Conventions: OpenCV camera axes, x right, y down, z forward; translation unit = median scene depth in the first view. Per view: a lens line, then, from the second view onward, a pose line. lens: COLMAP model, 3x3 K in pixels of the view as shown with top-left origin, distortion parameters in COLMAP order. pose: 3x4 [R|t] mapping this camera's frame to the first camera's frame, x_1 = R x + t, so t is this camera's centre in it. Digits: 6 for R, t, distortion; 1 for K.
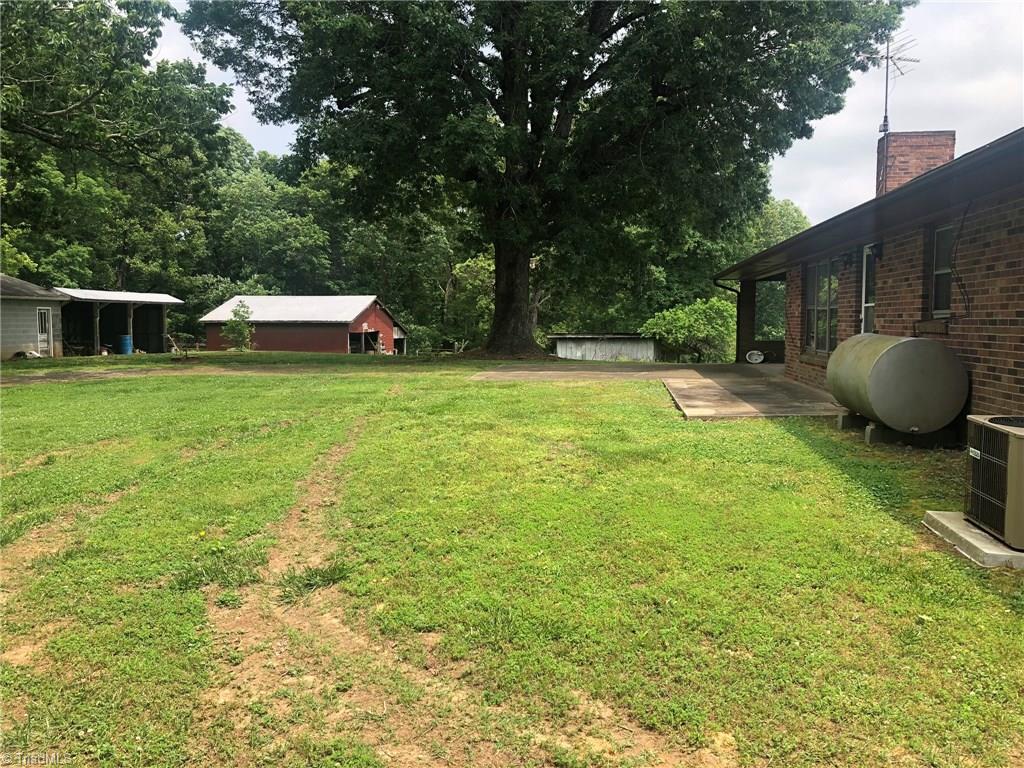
lens RADIAL K [[850.2, 0, 512.0], [0, 850.2, 384.0], [0, 0, 1]] dist [-0.001957, 0.004689]
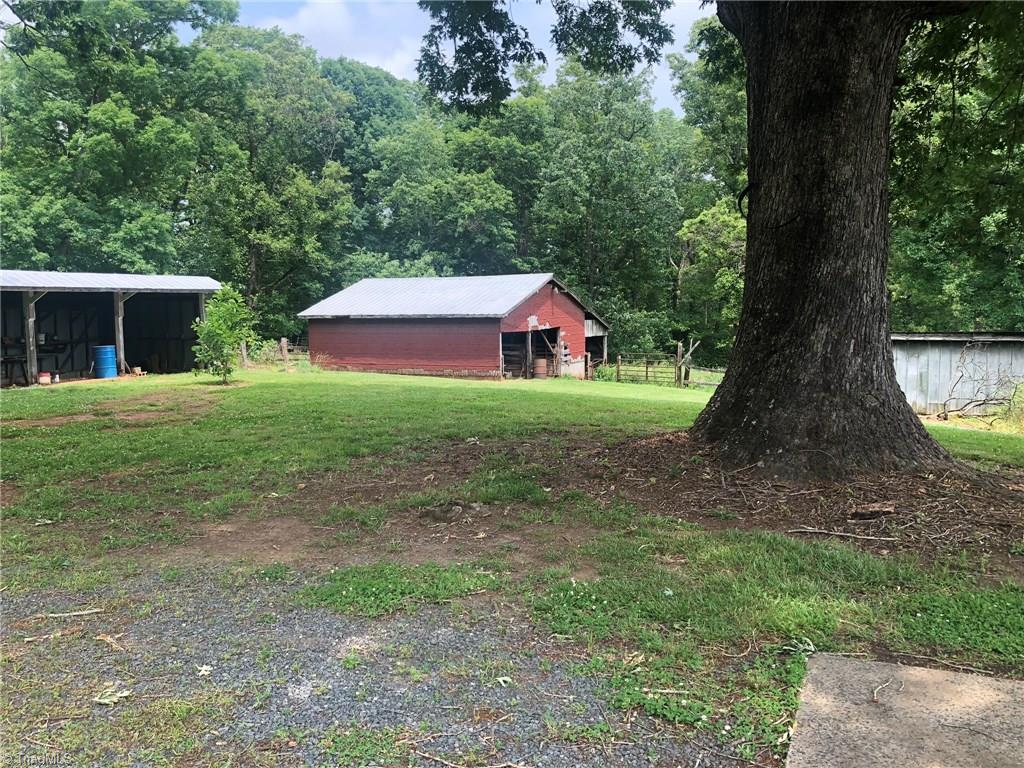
lens RADIAL K [[853.6, 0, 486.4], [0, 853.6, 382.3], [0, 0, 1]] dist [0.166586, -0.380035]
pose [[0.952228, 0.010931, -0.305192, -0.007111], [-0.005977, 0.999835, 0.017164, -0.031630], [0.305329, -0.014520, 0.952136, 0.362895]]
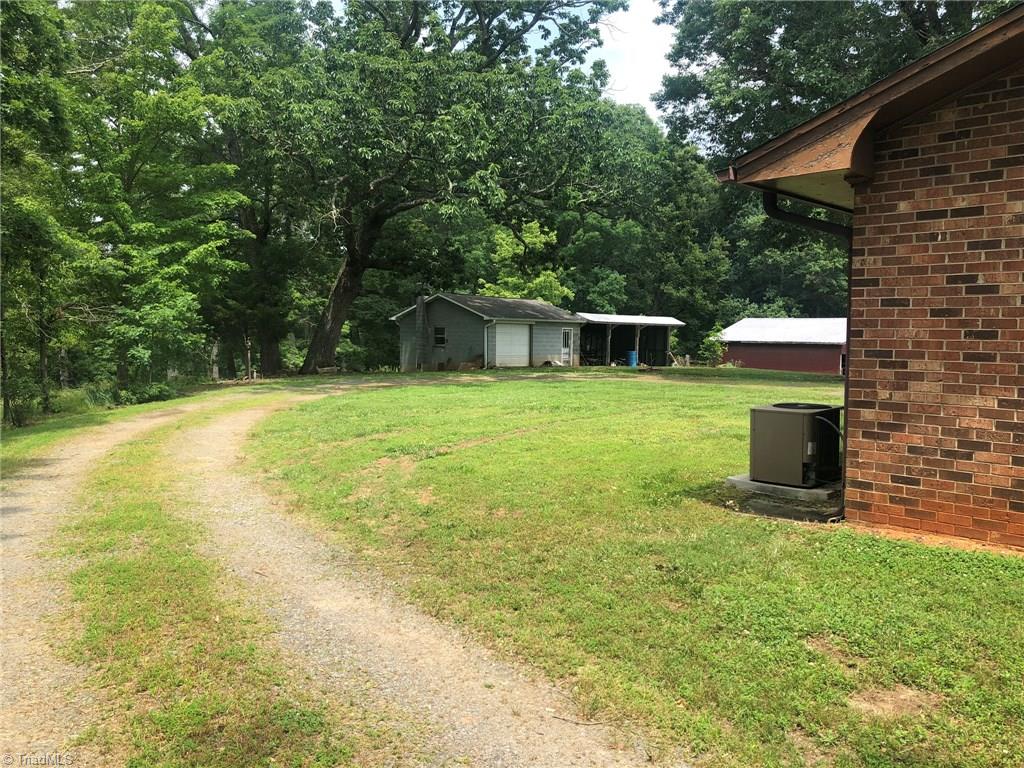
lens RADIAL K [[845.2, 0, 512.0], [0, 845.2, 384.0], [0, 0, 1]] dist [0.071281, -0.088555]
pose [[0.801037, 0.046006, -0.596844, 0.096302], [-0.061240, 0.998109, -0.005254, 0.004732], [0.595474, 0.040760, 0.802340, -0.051938]]
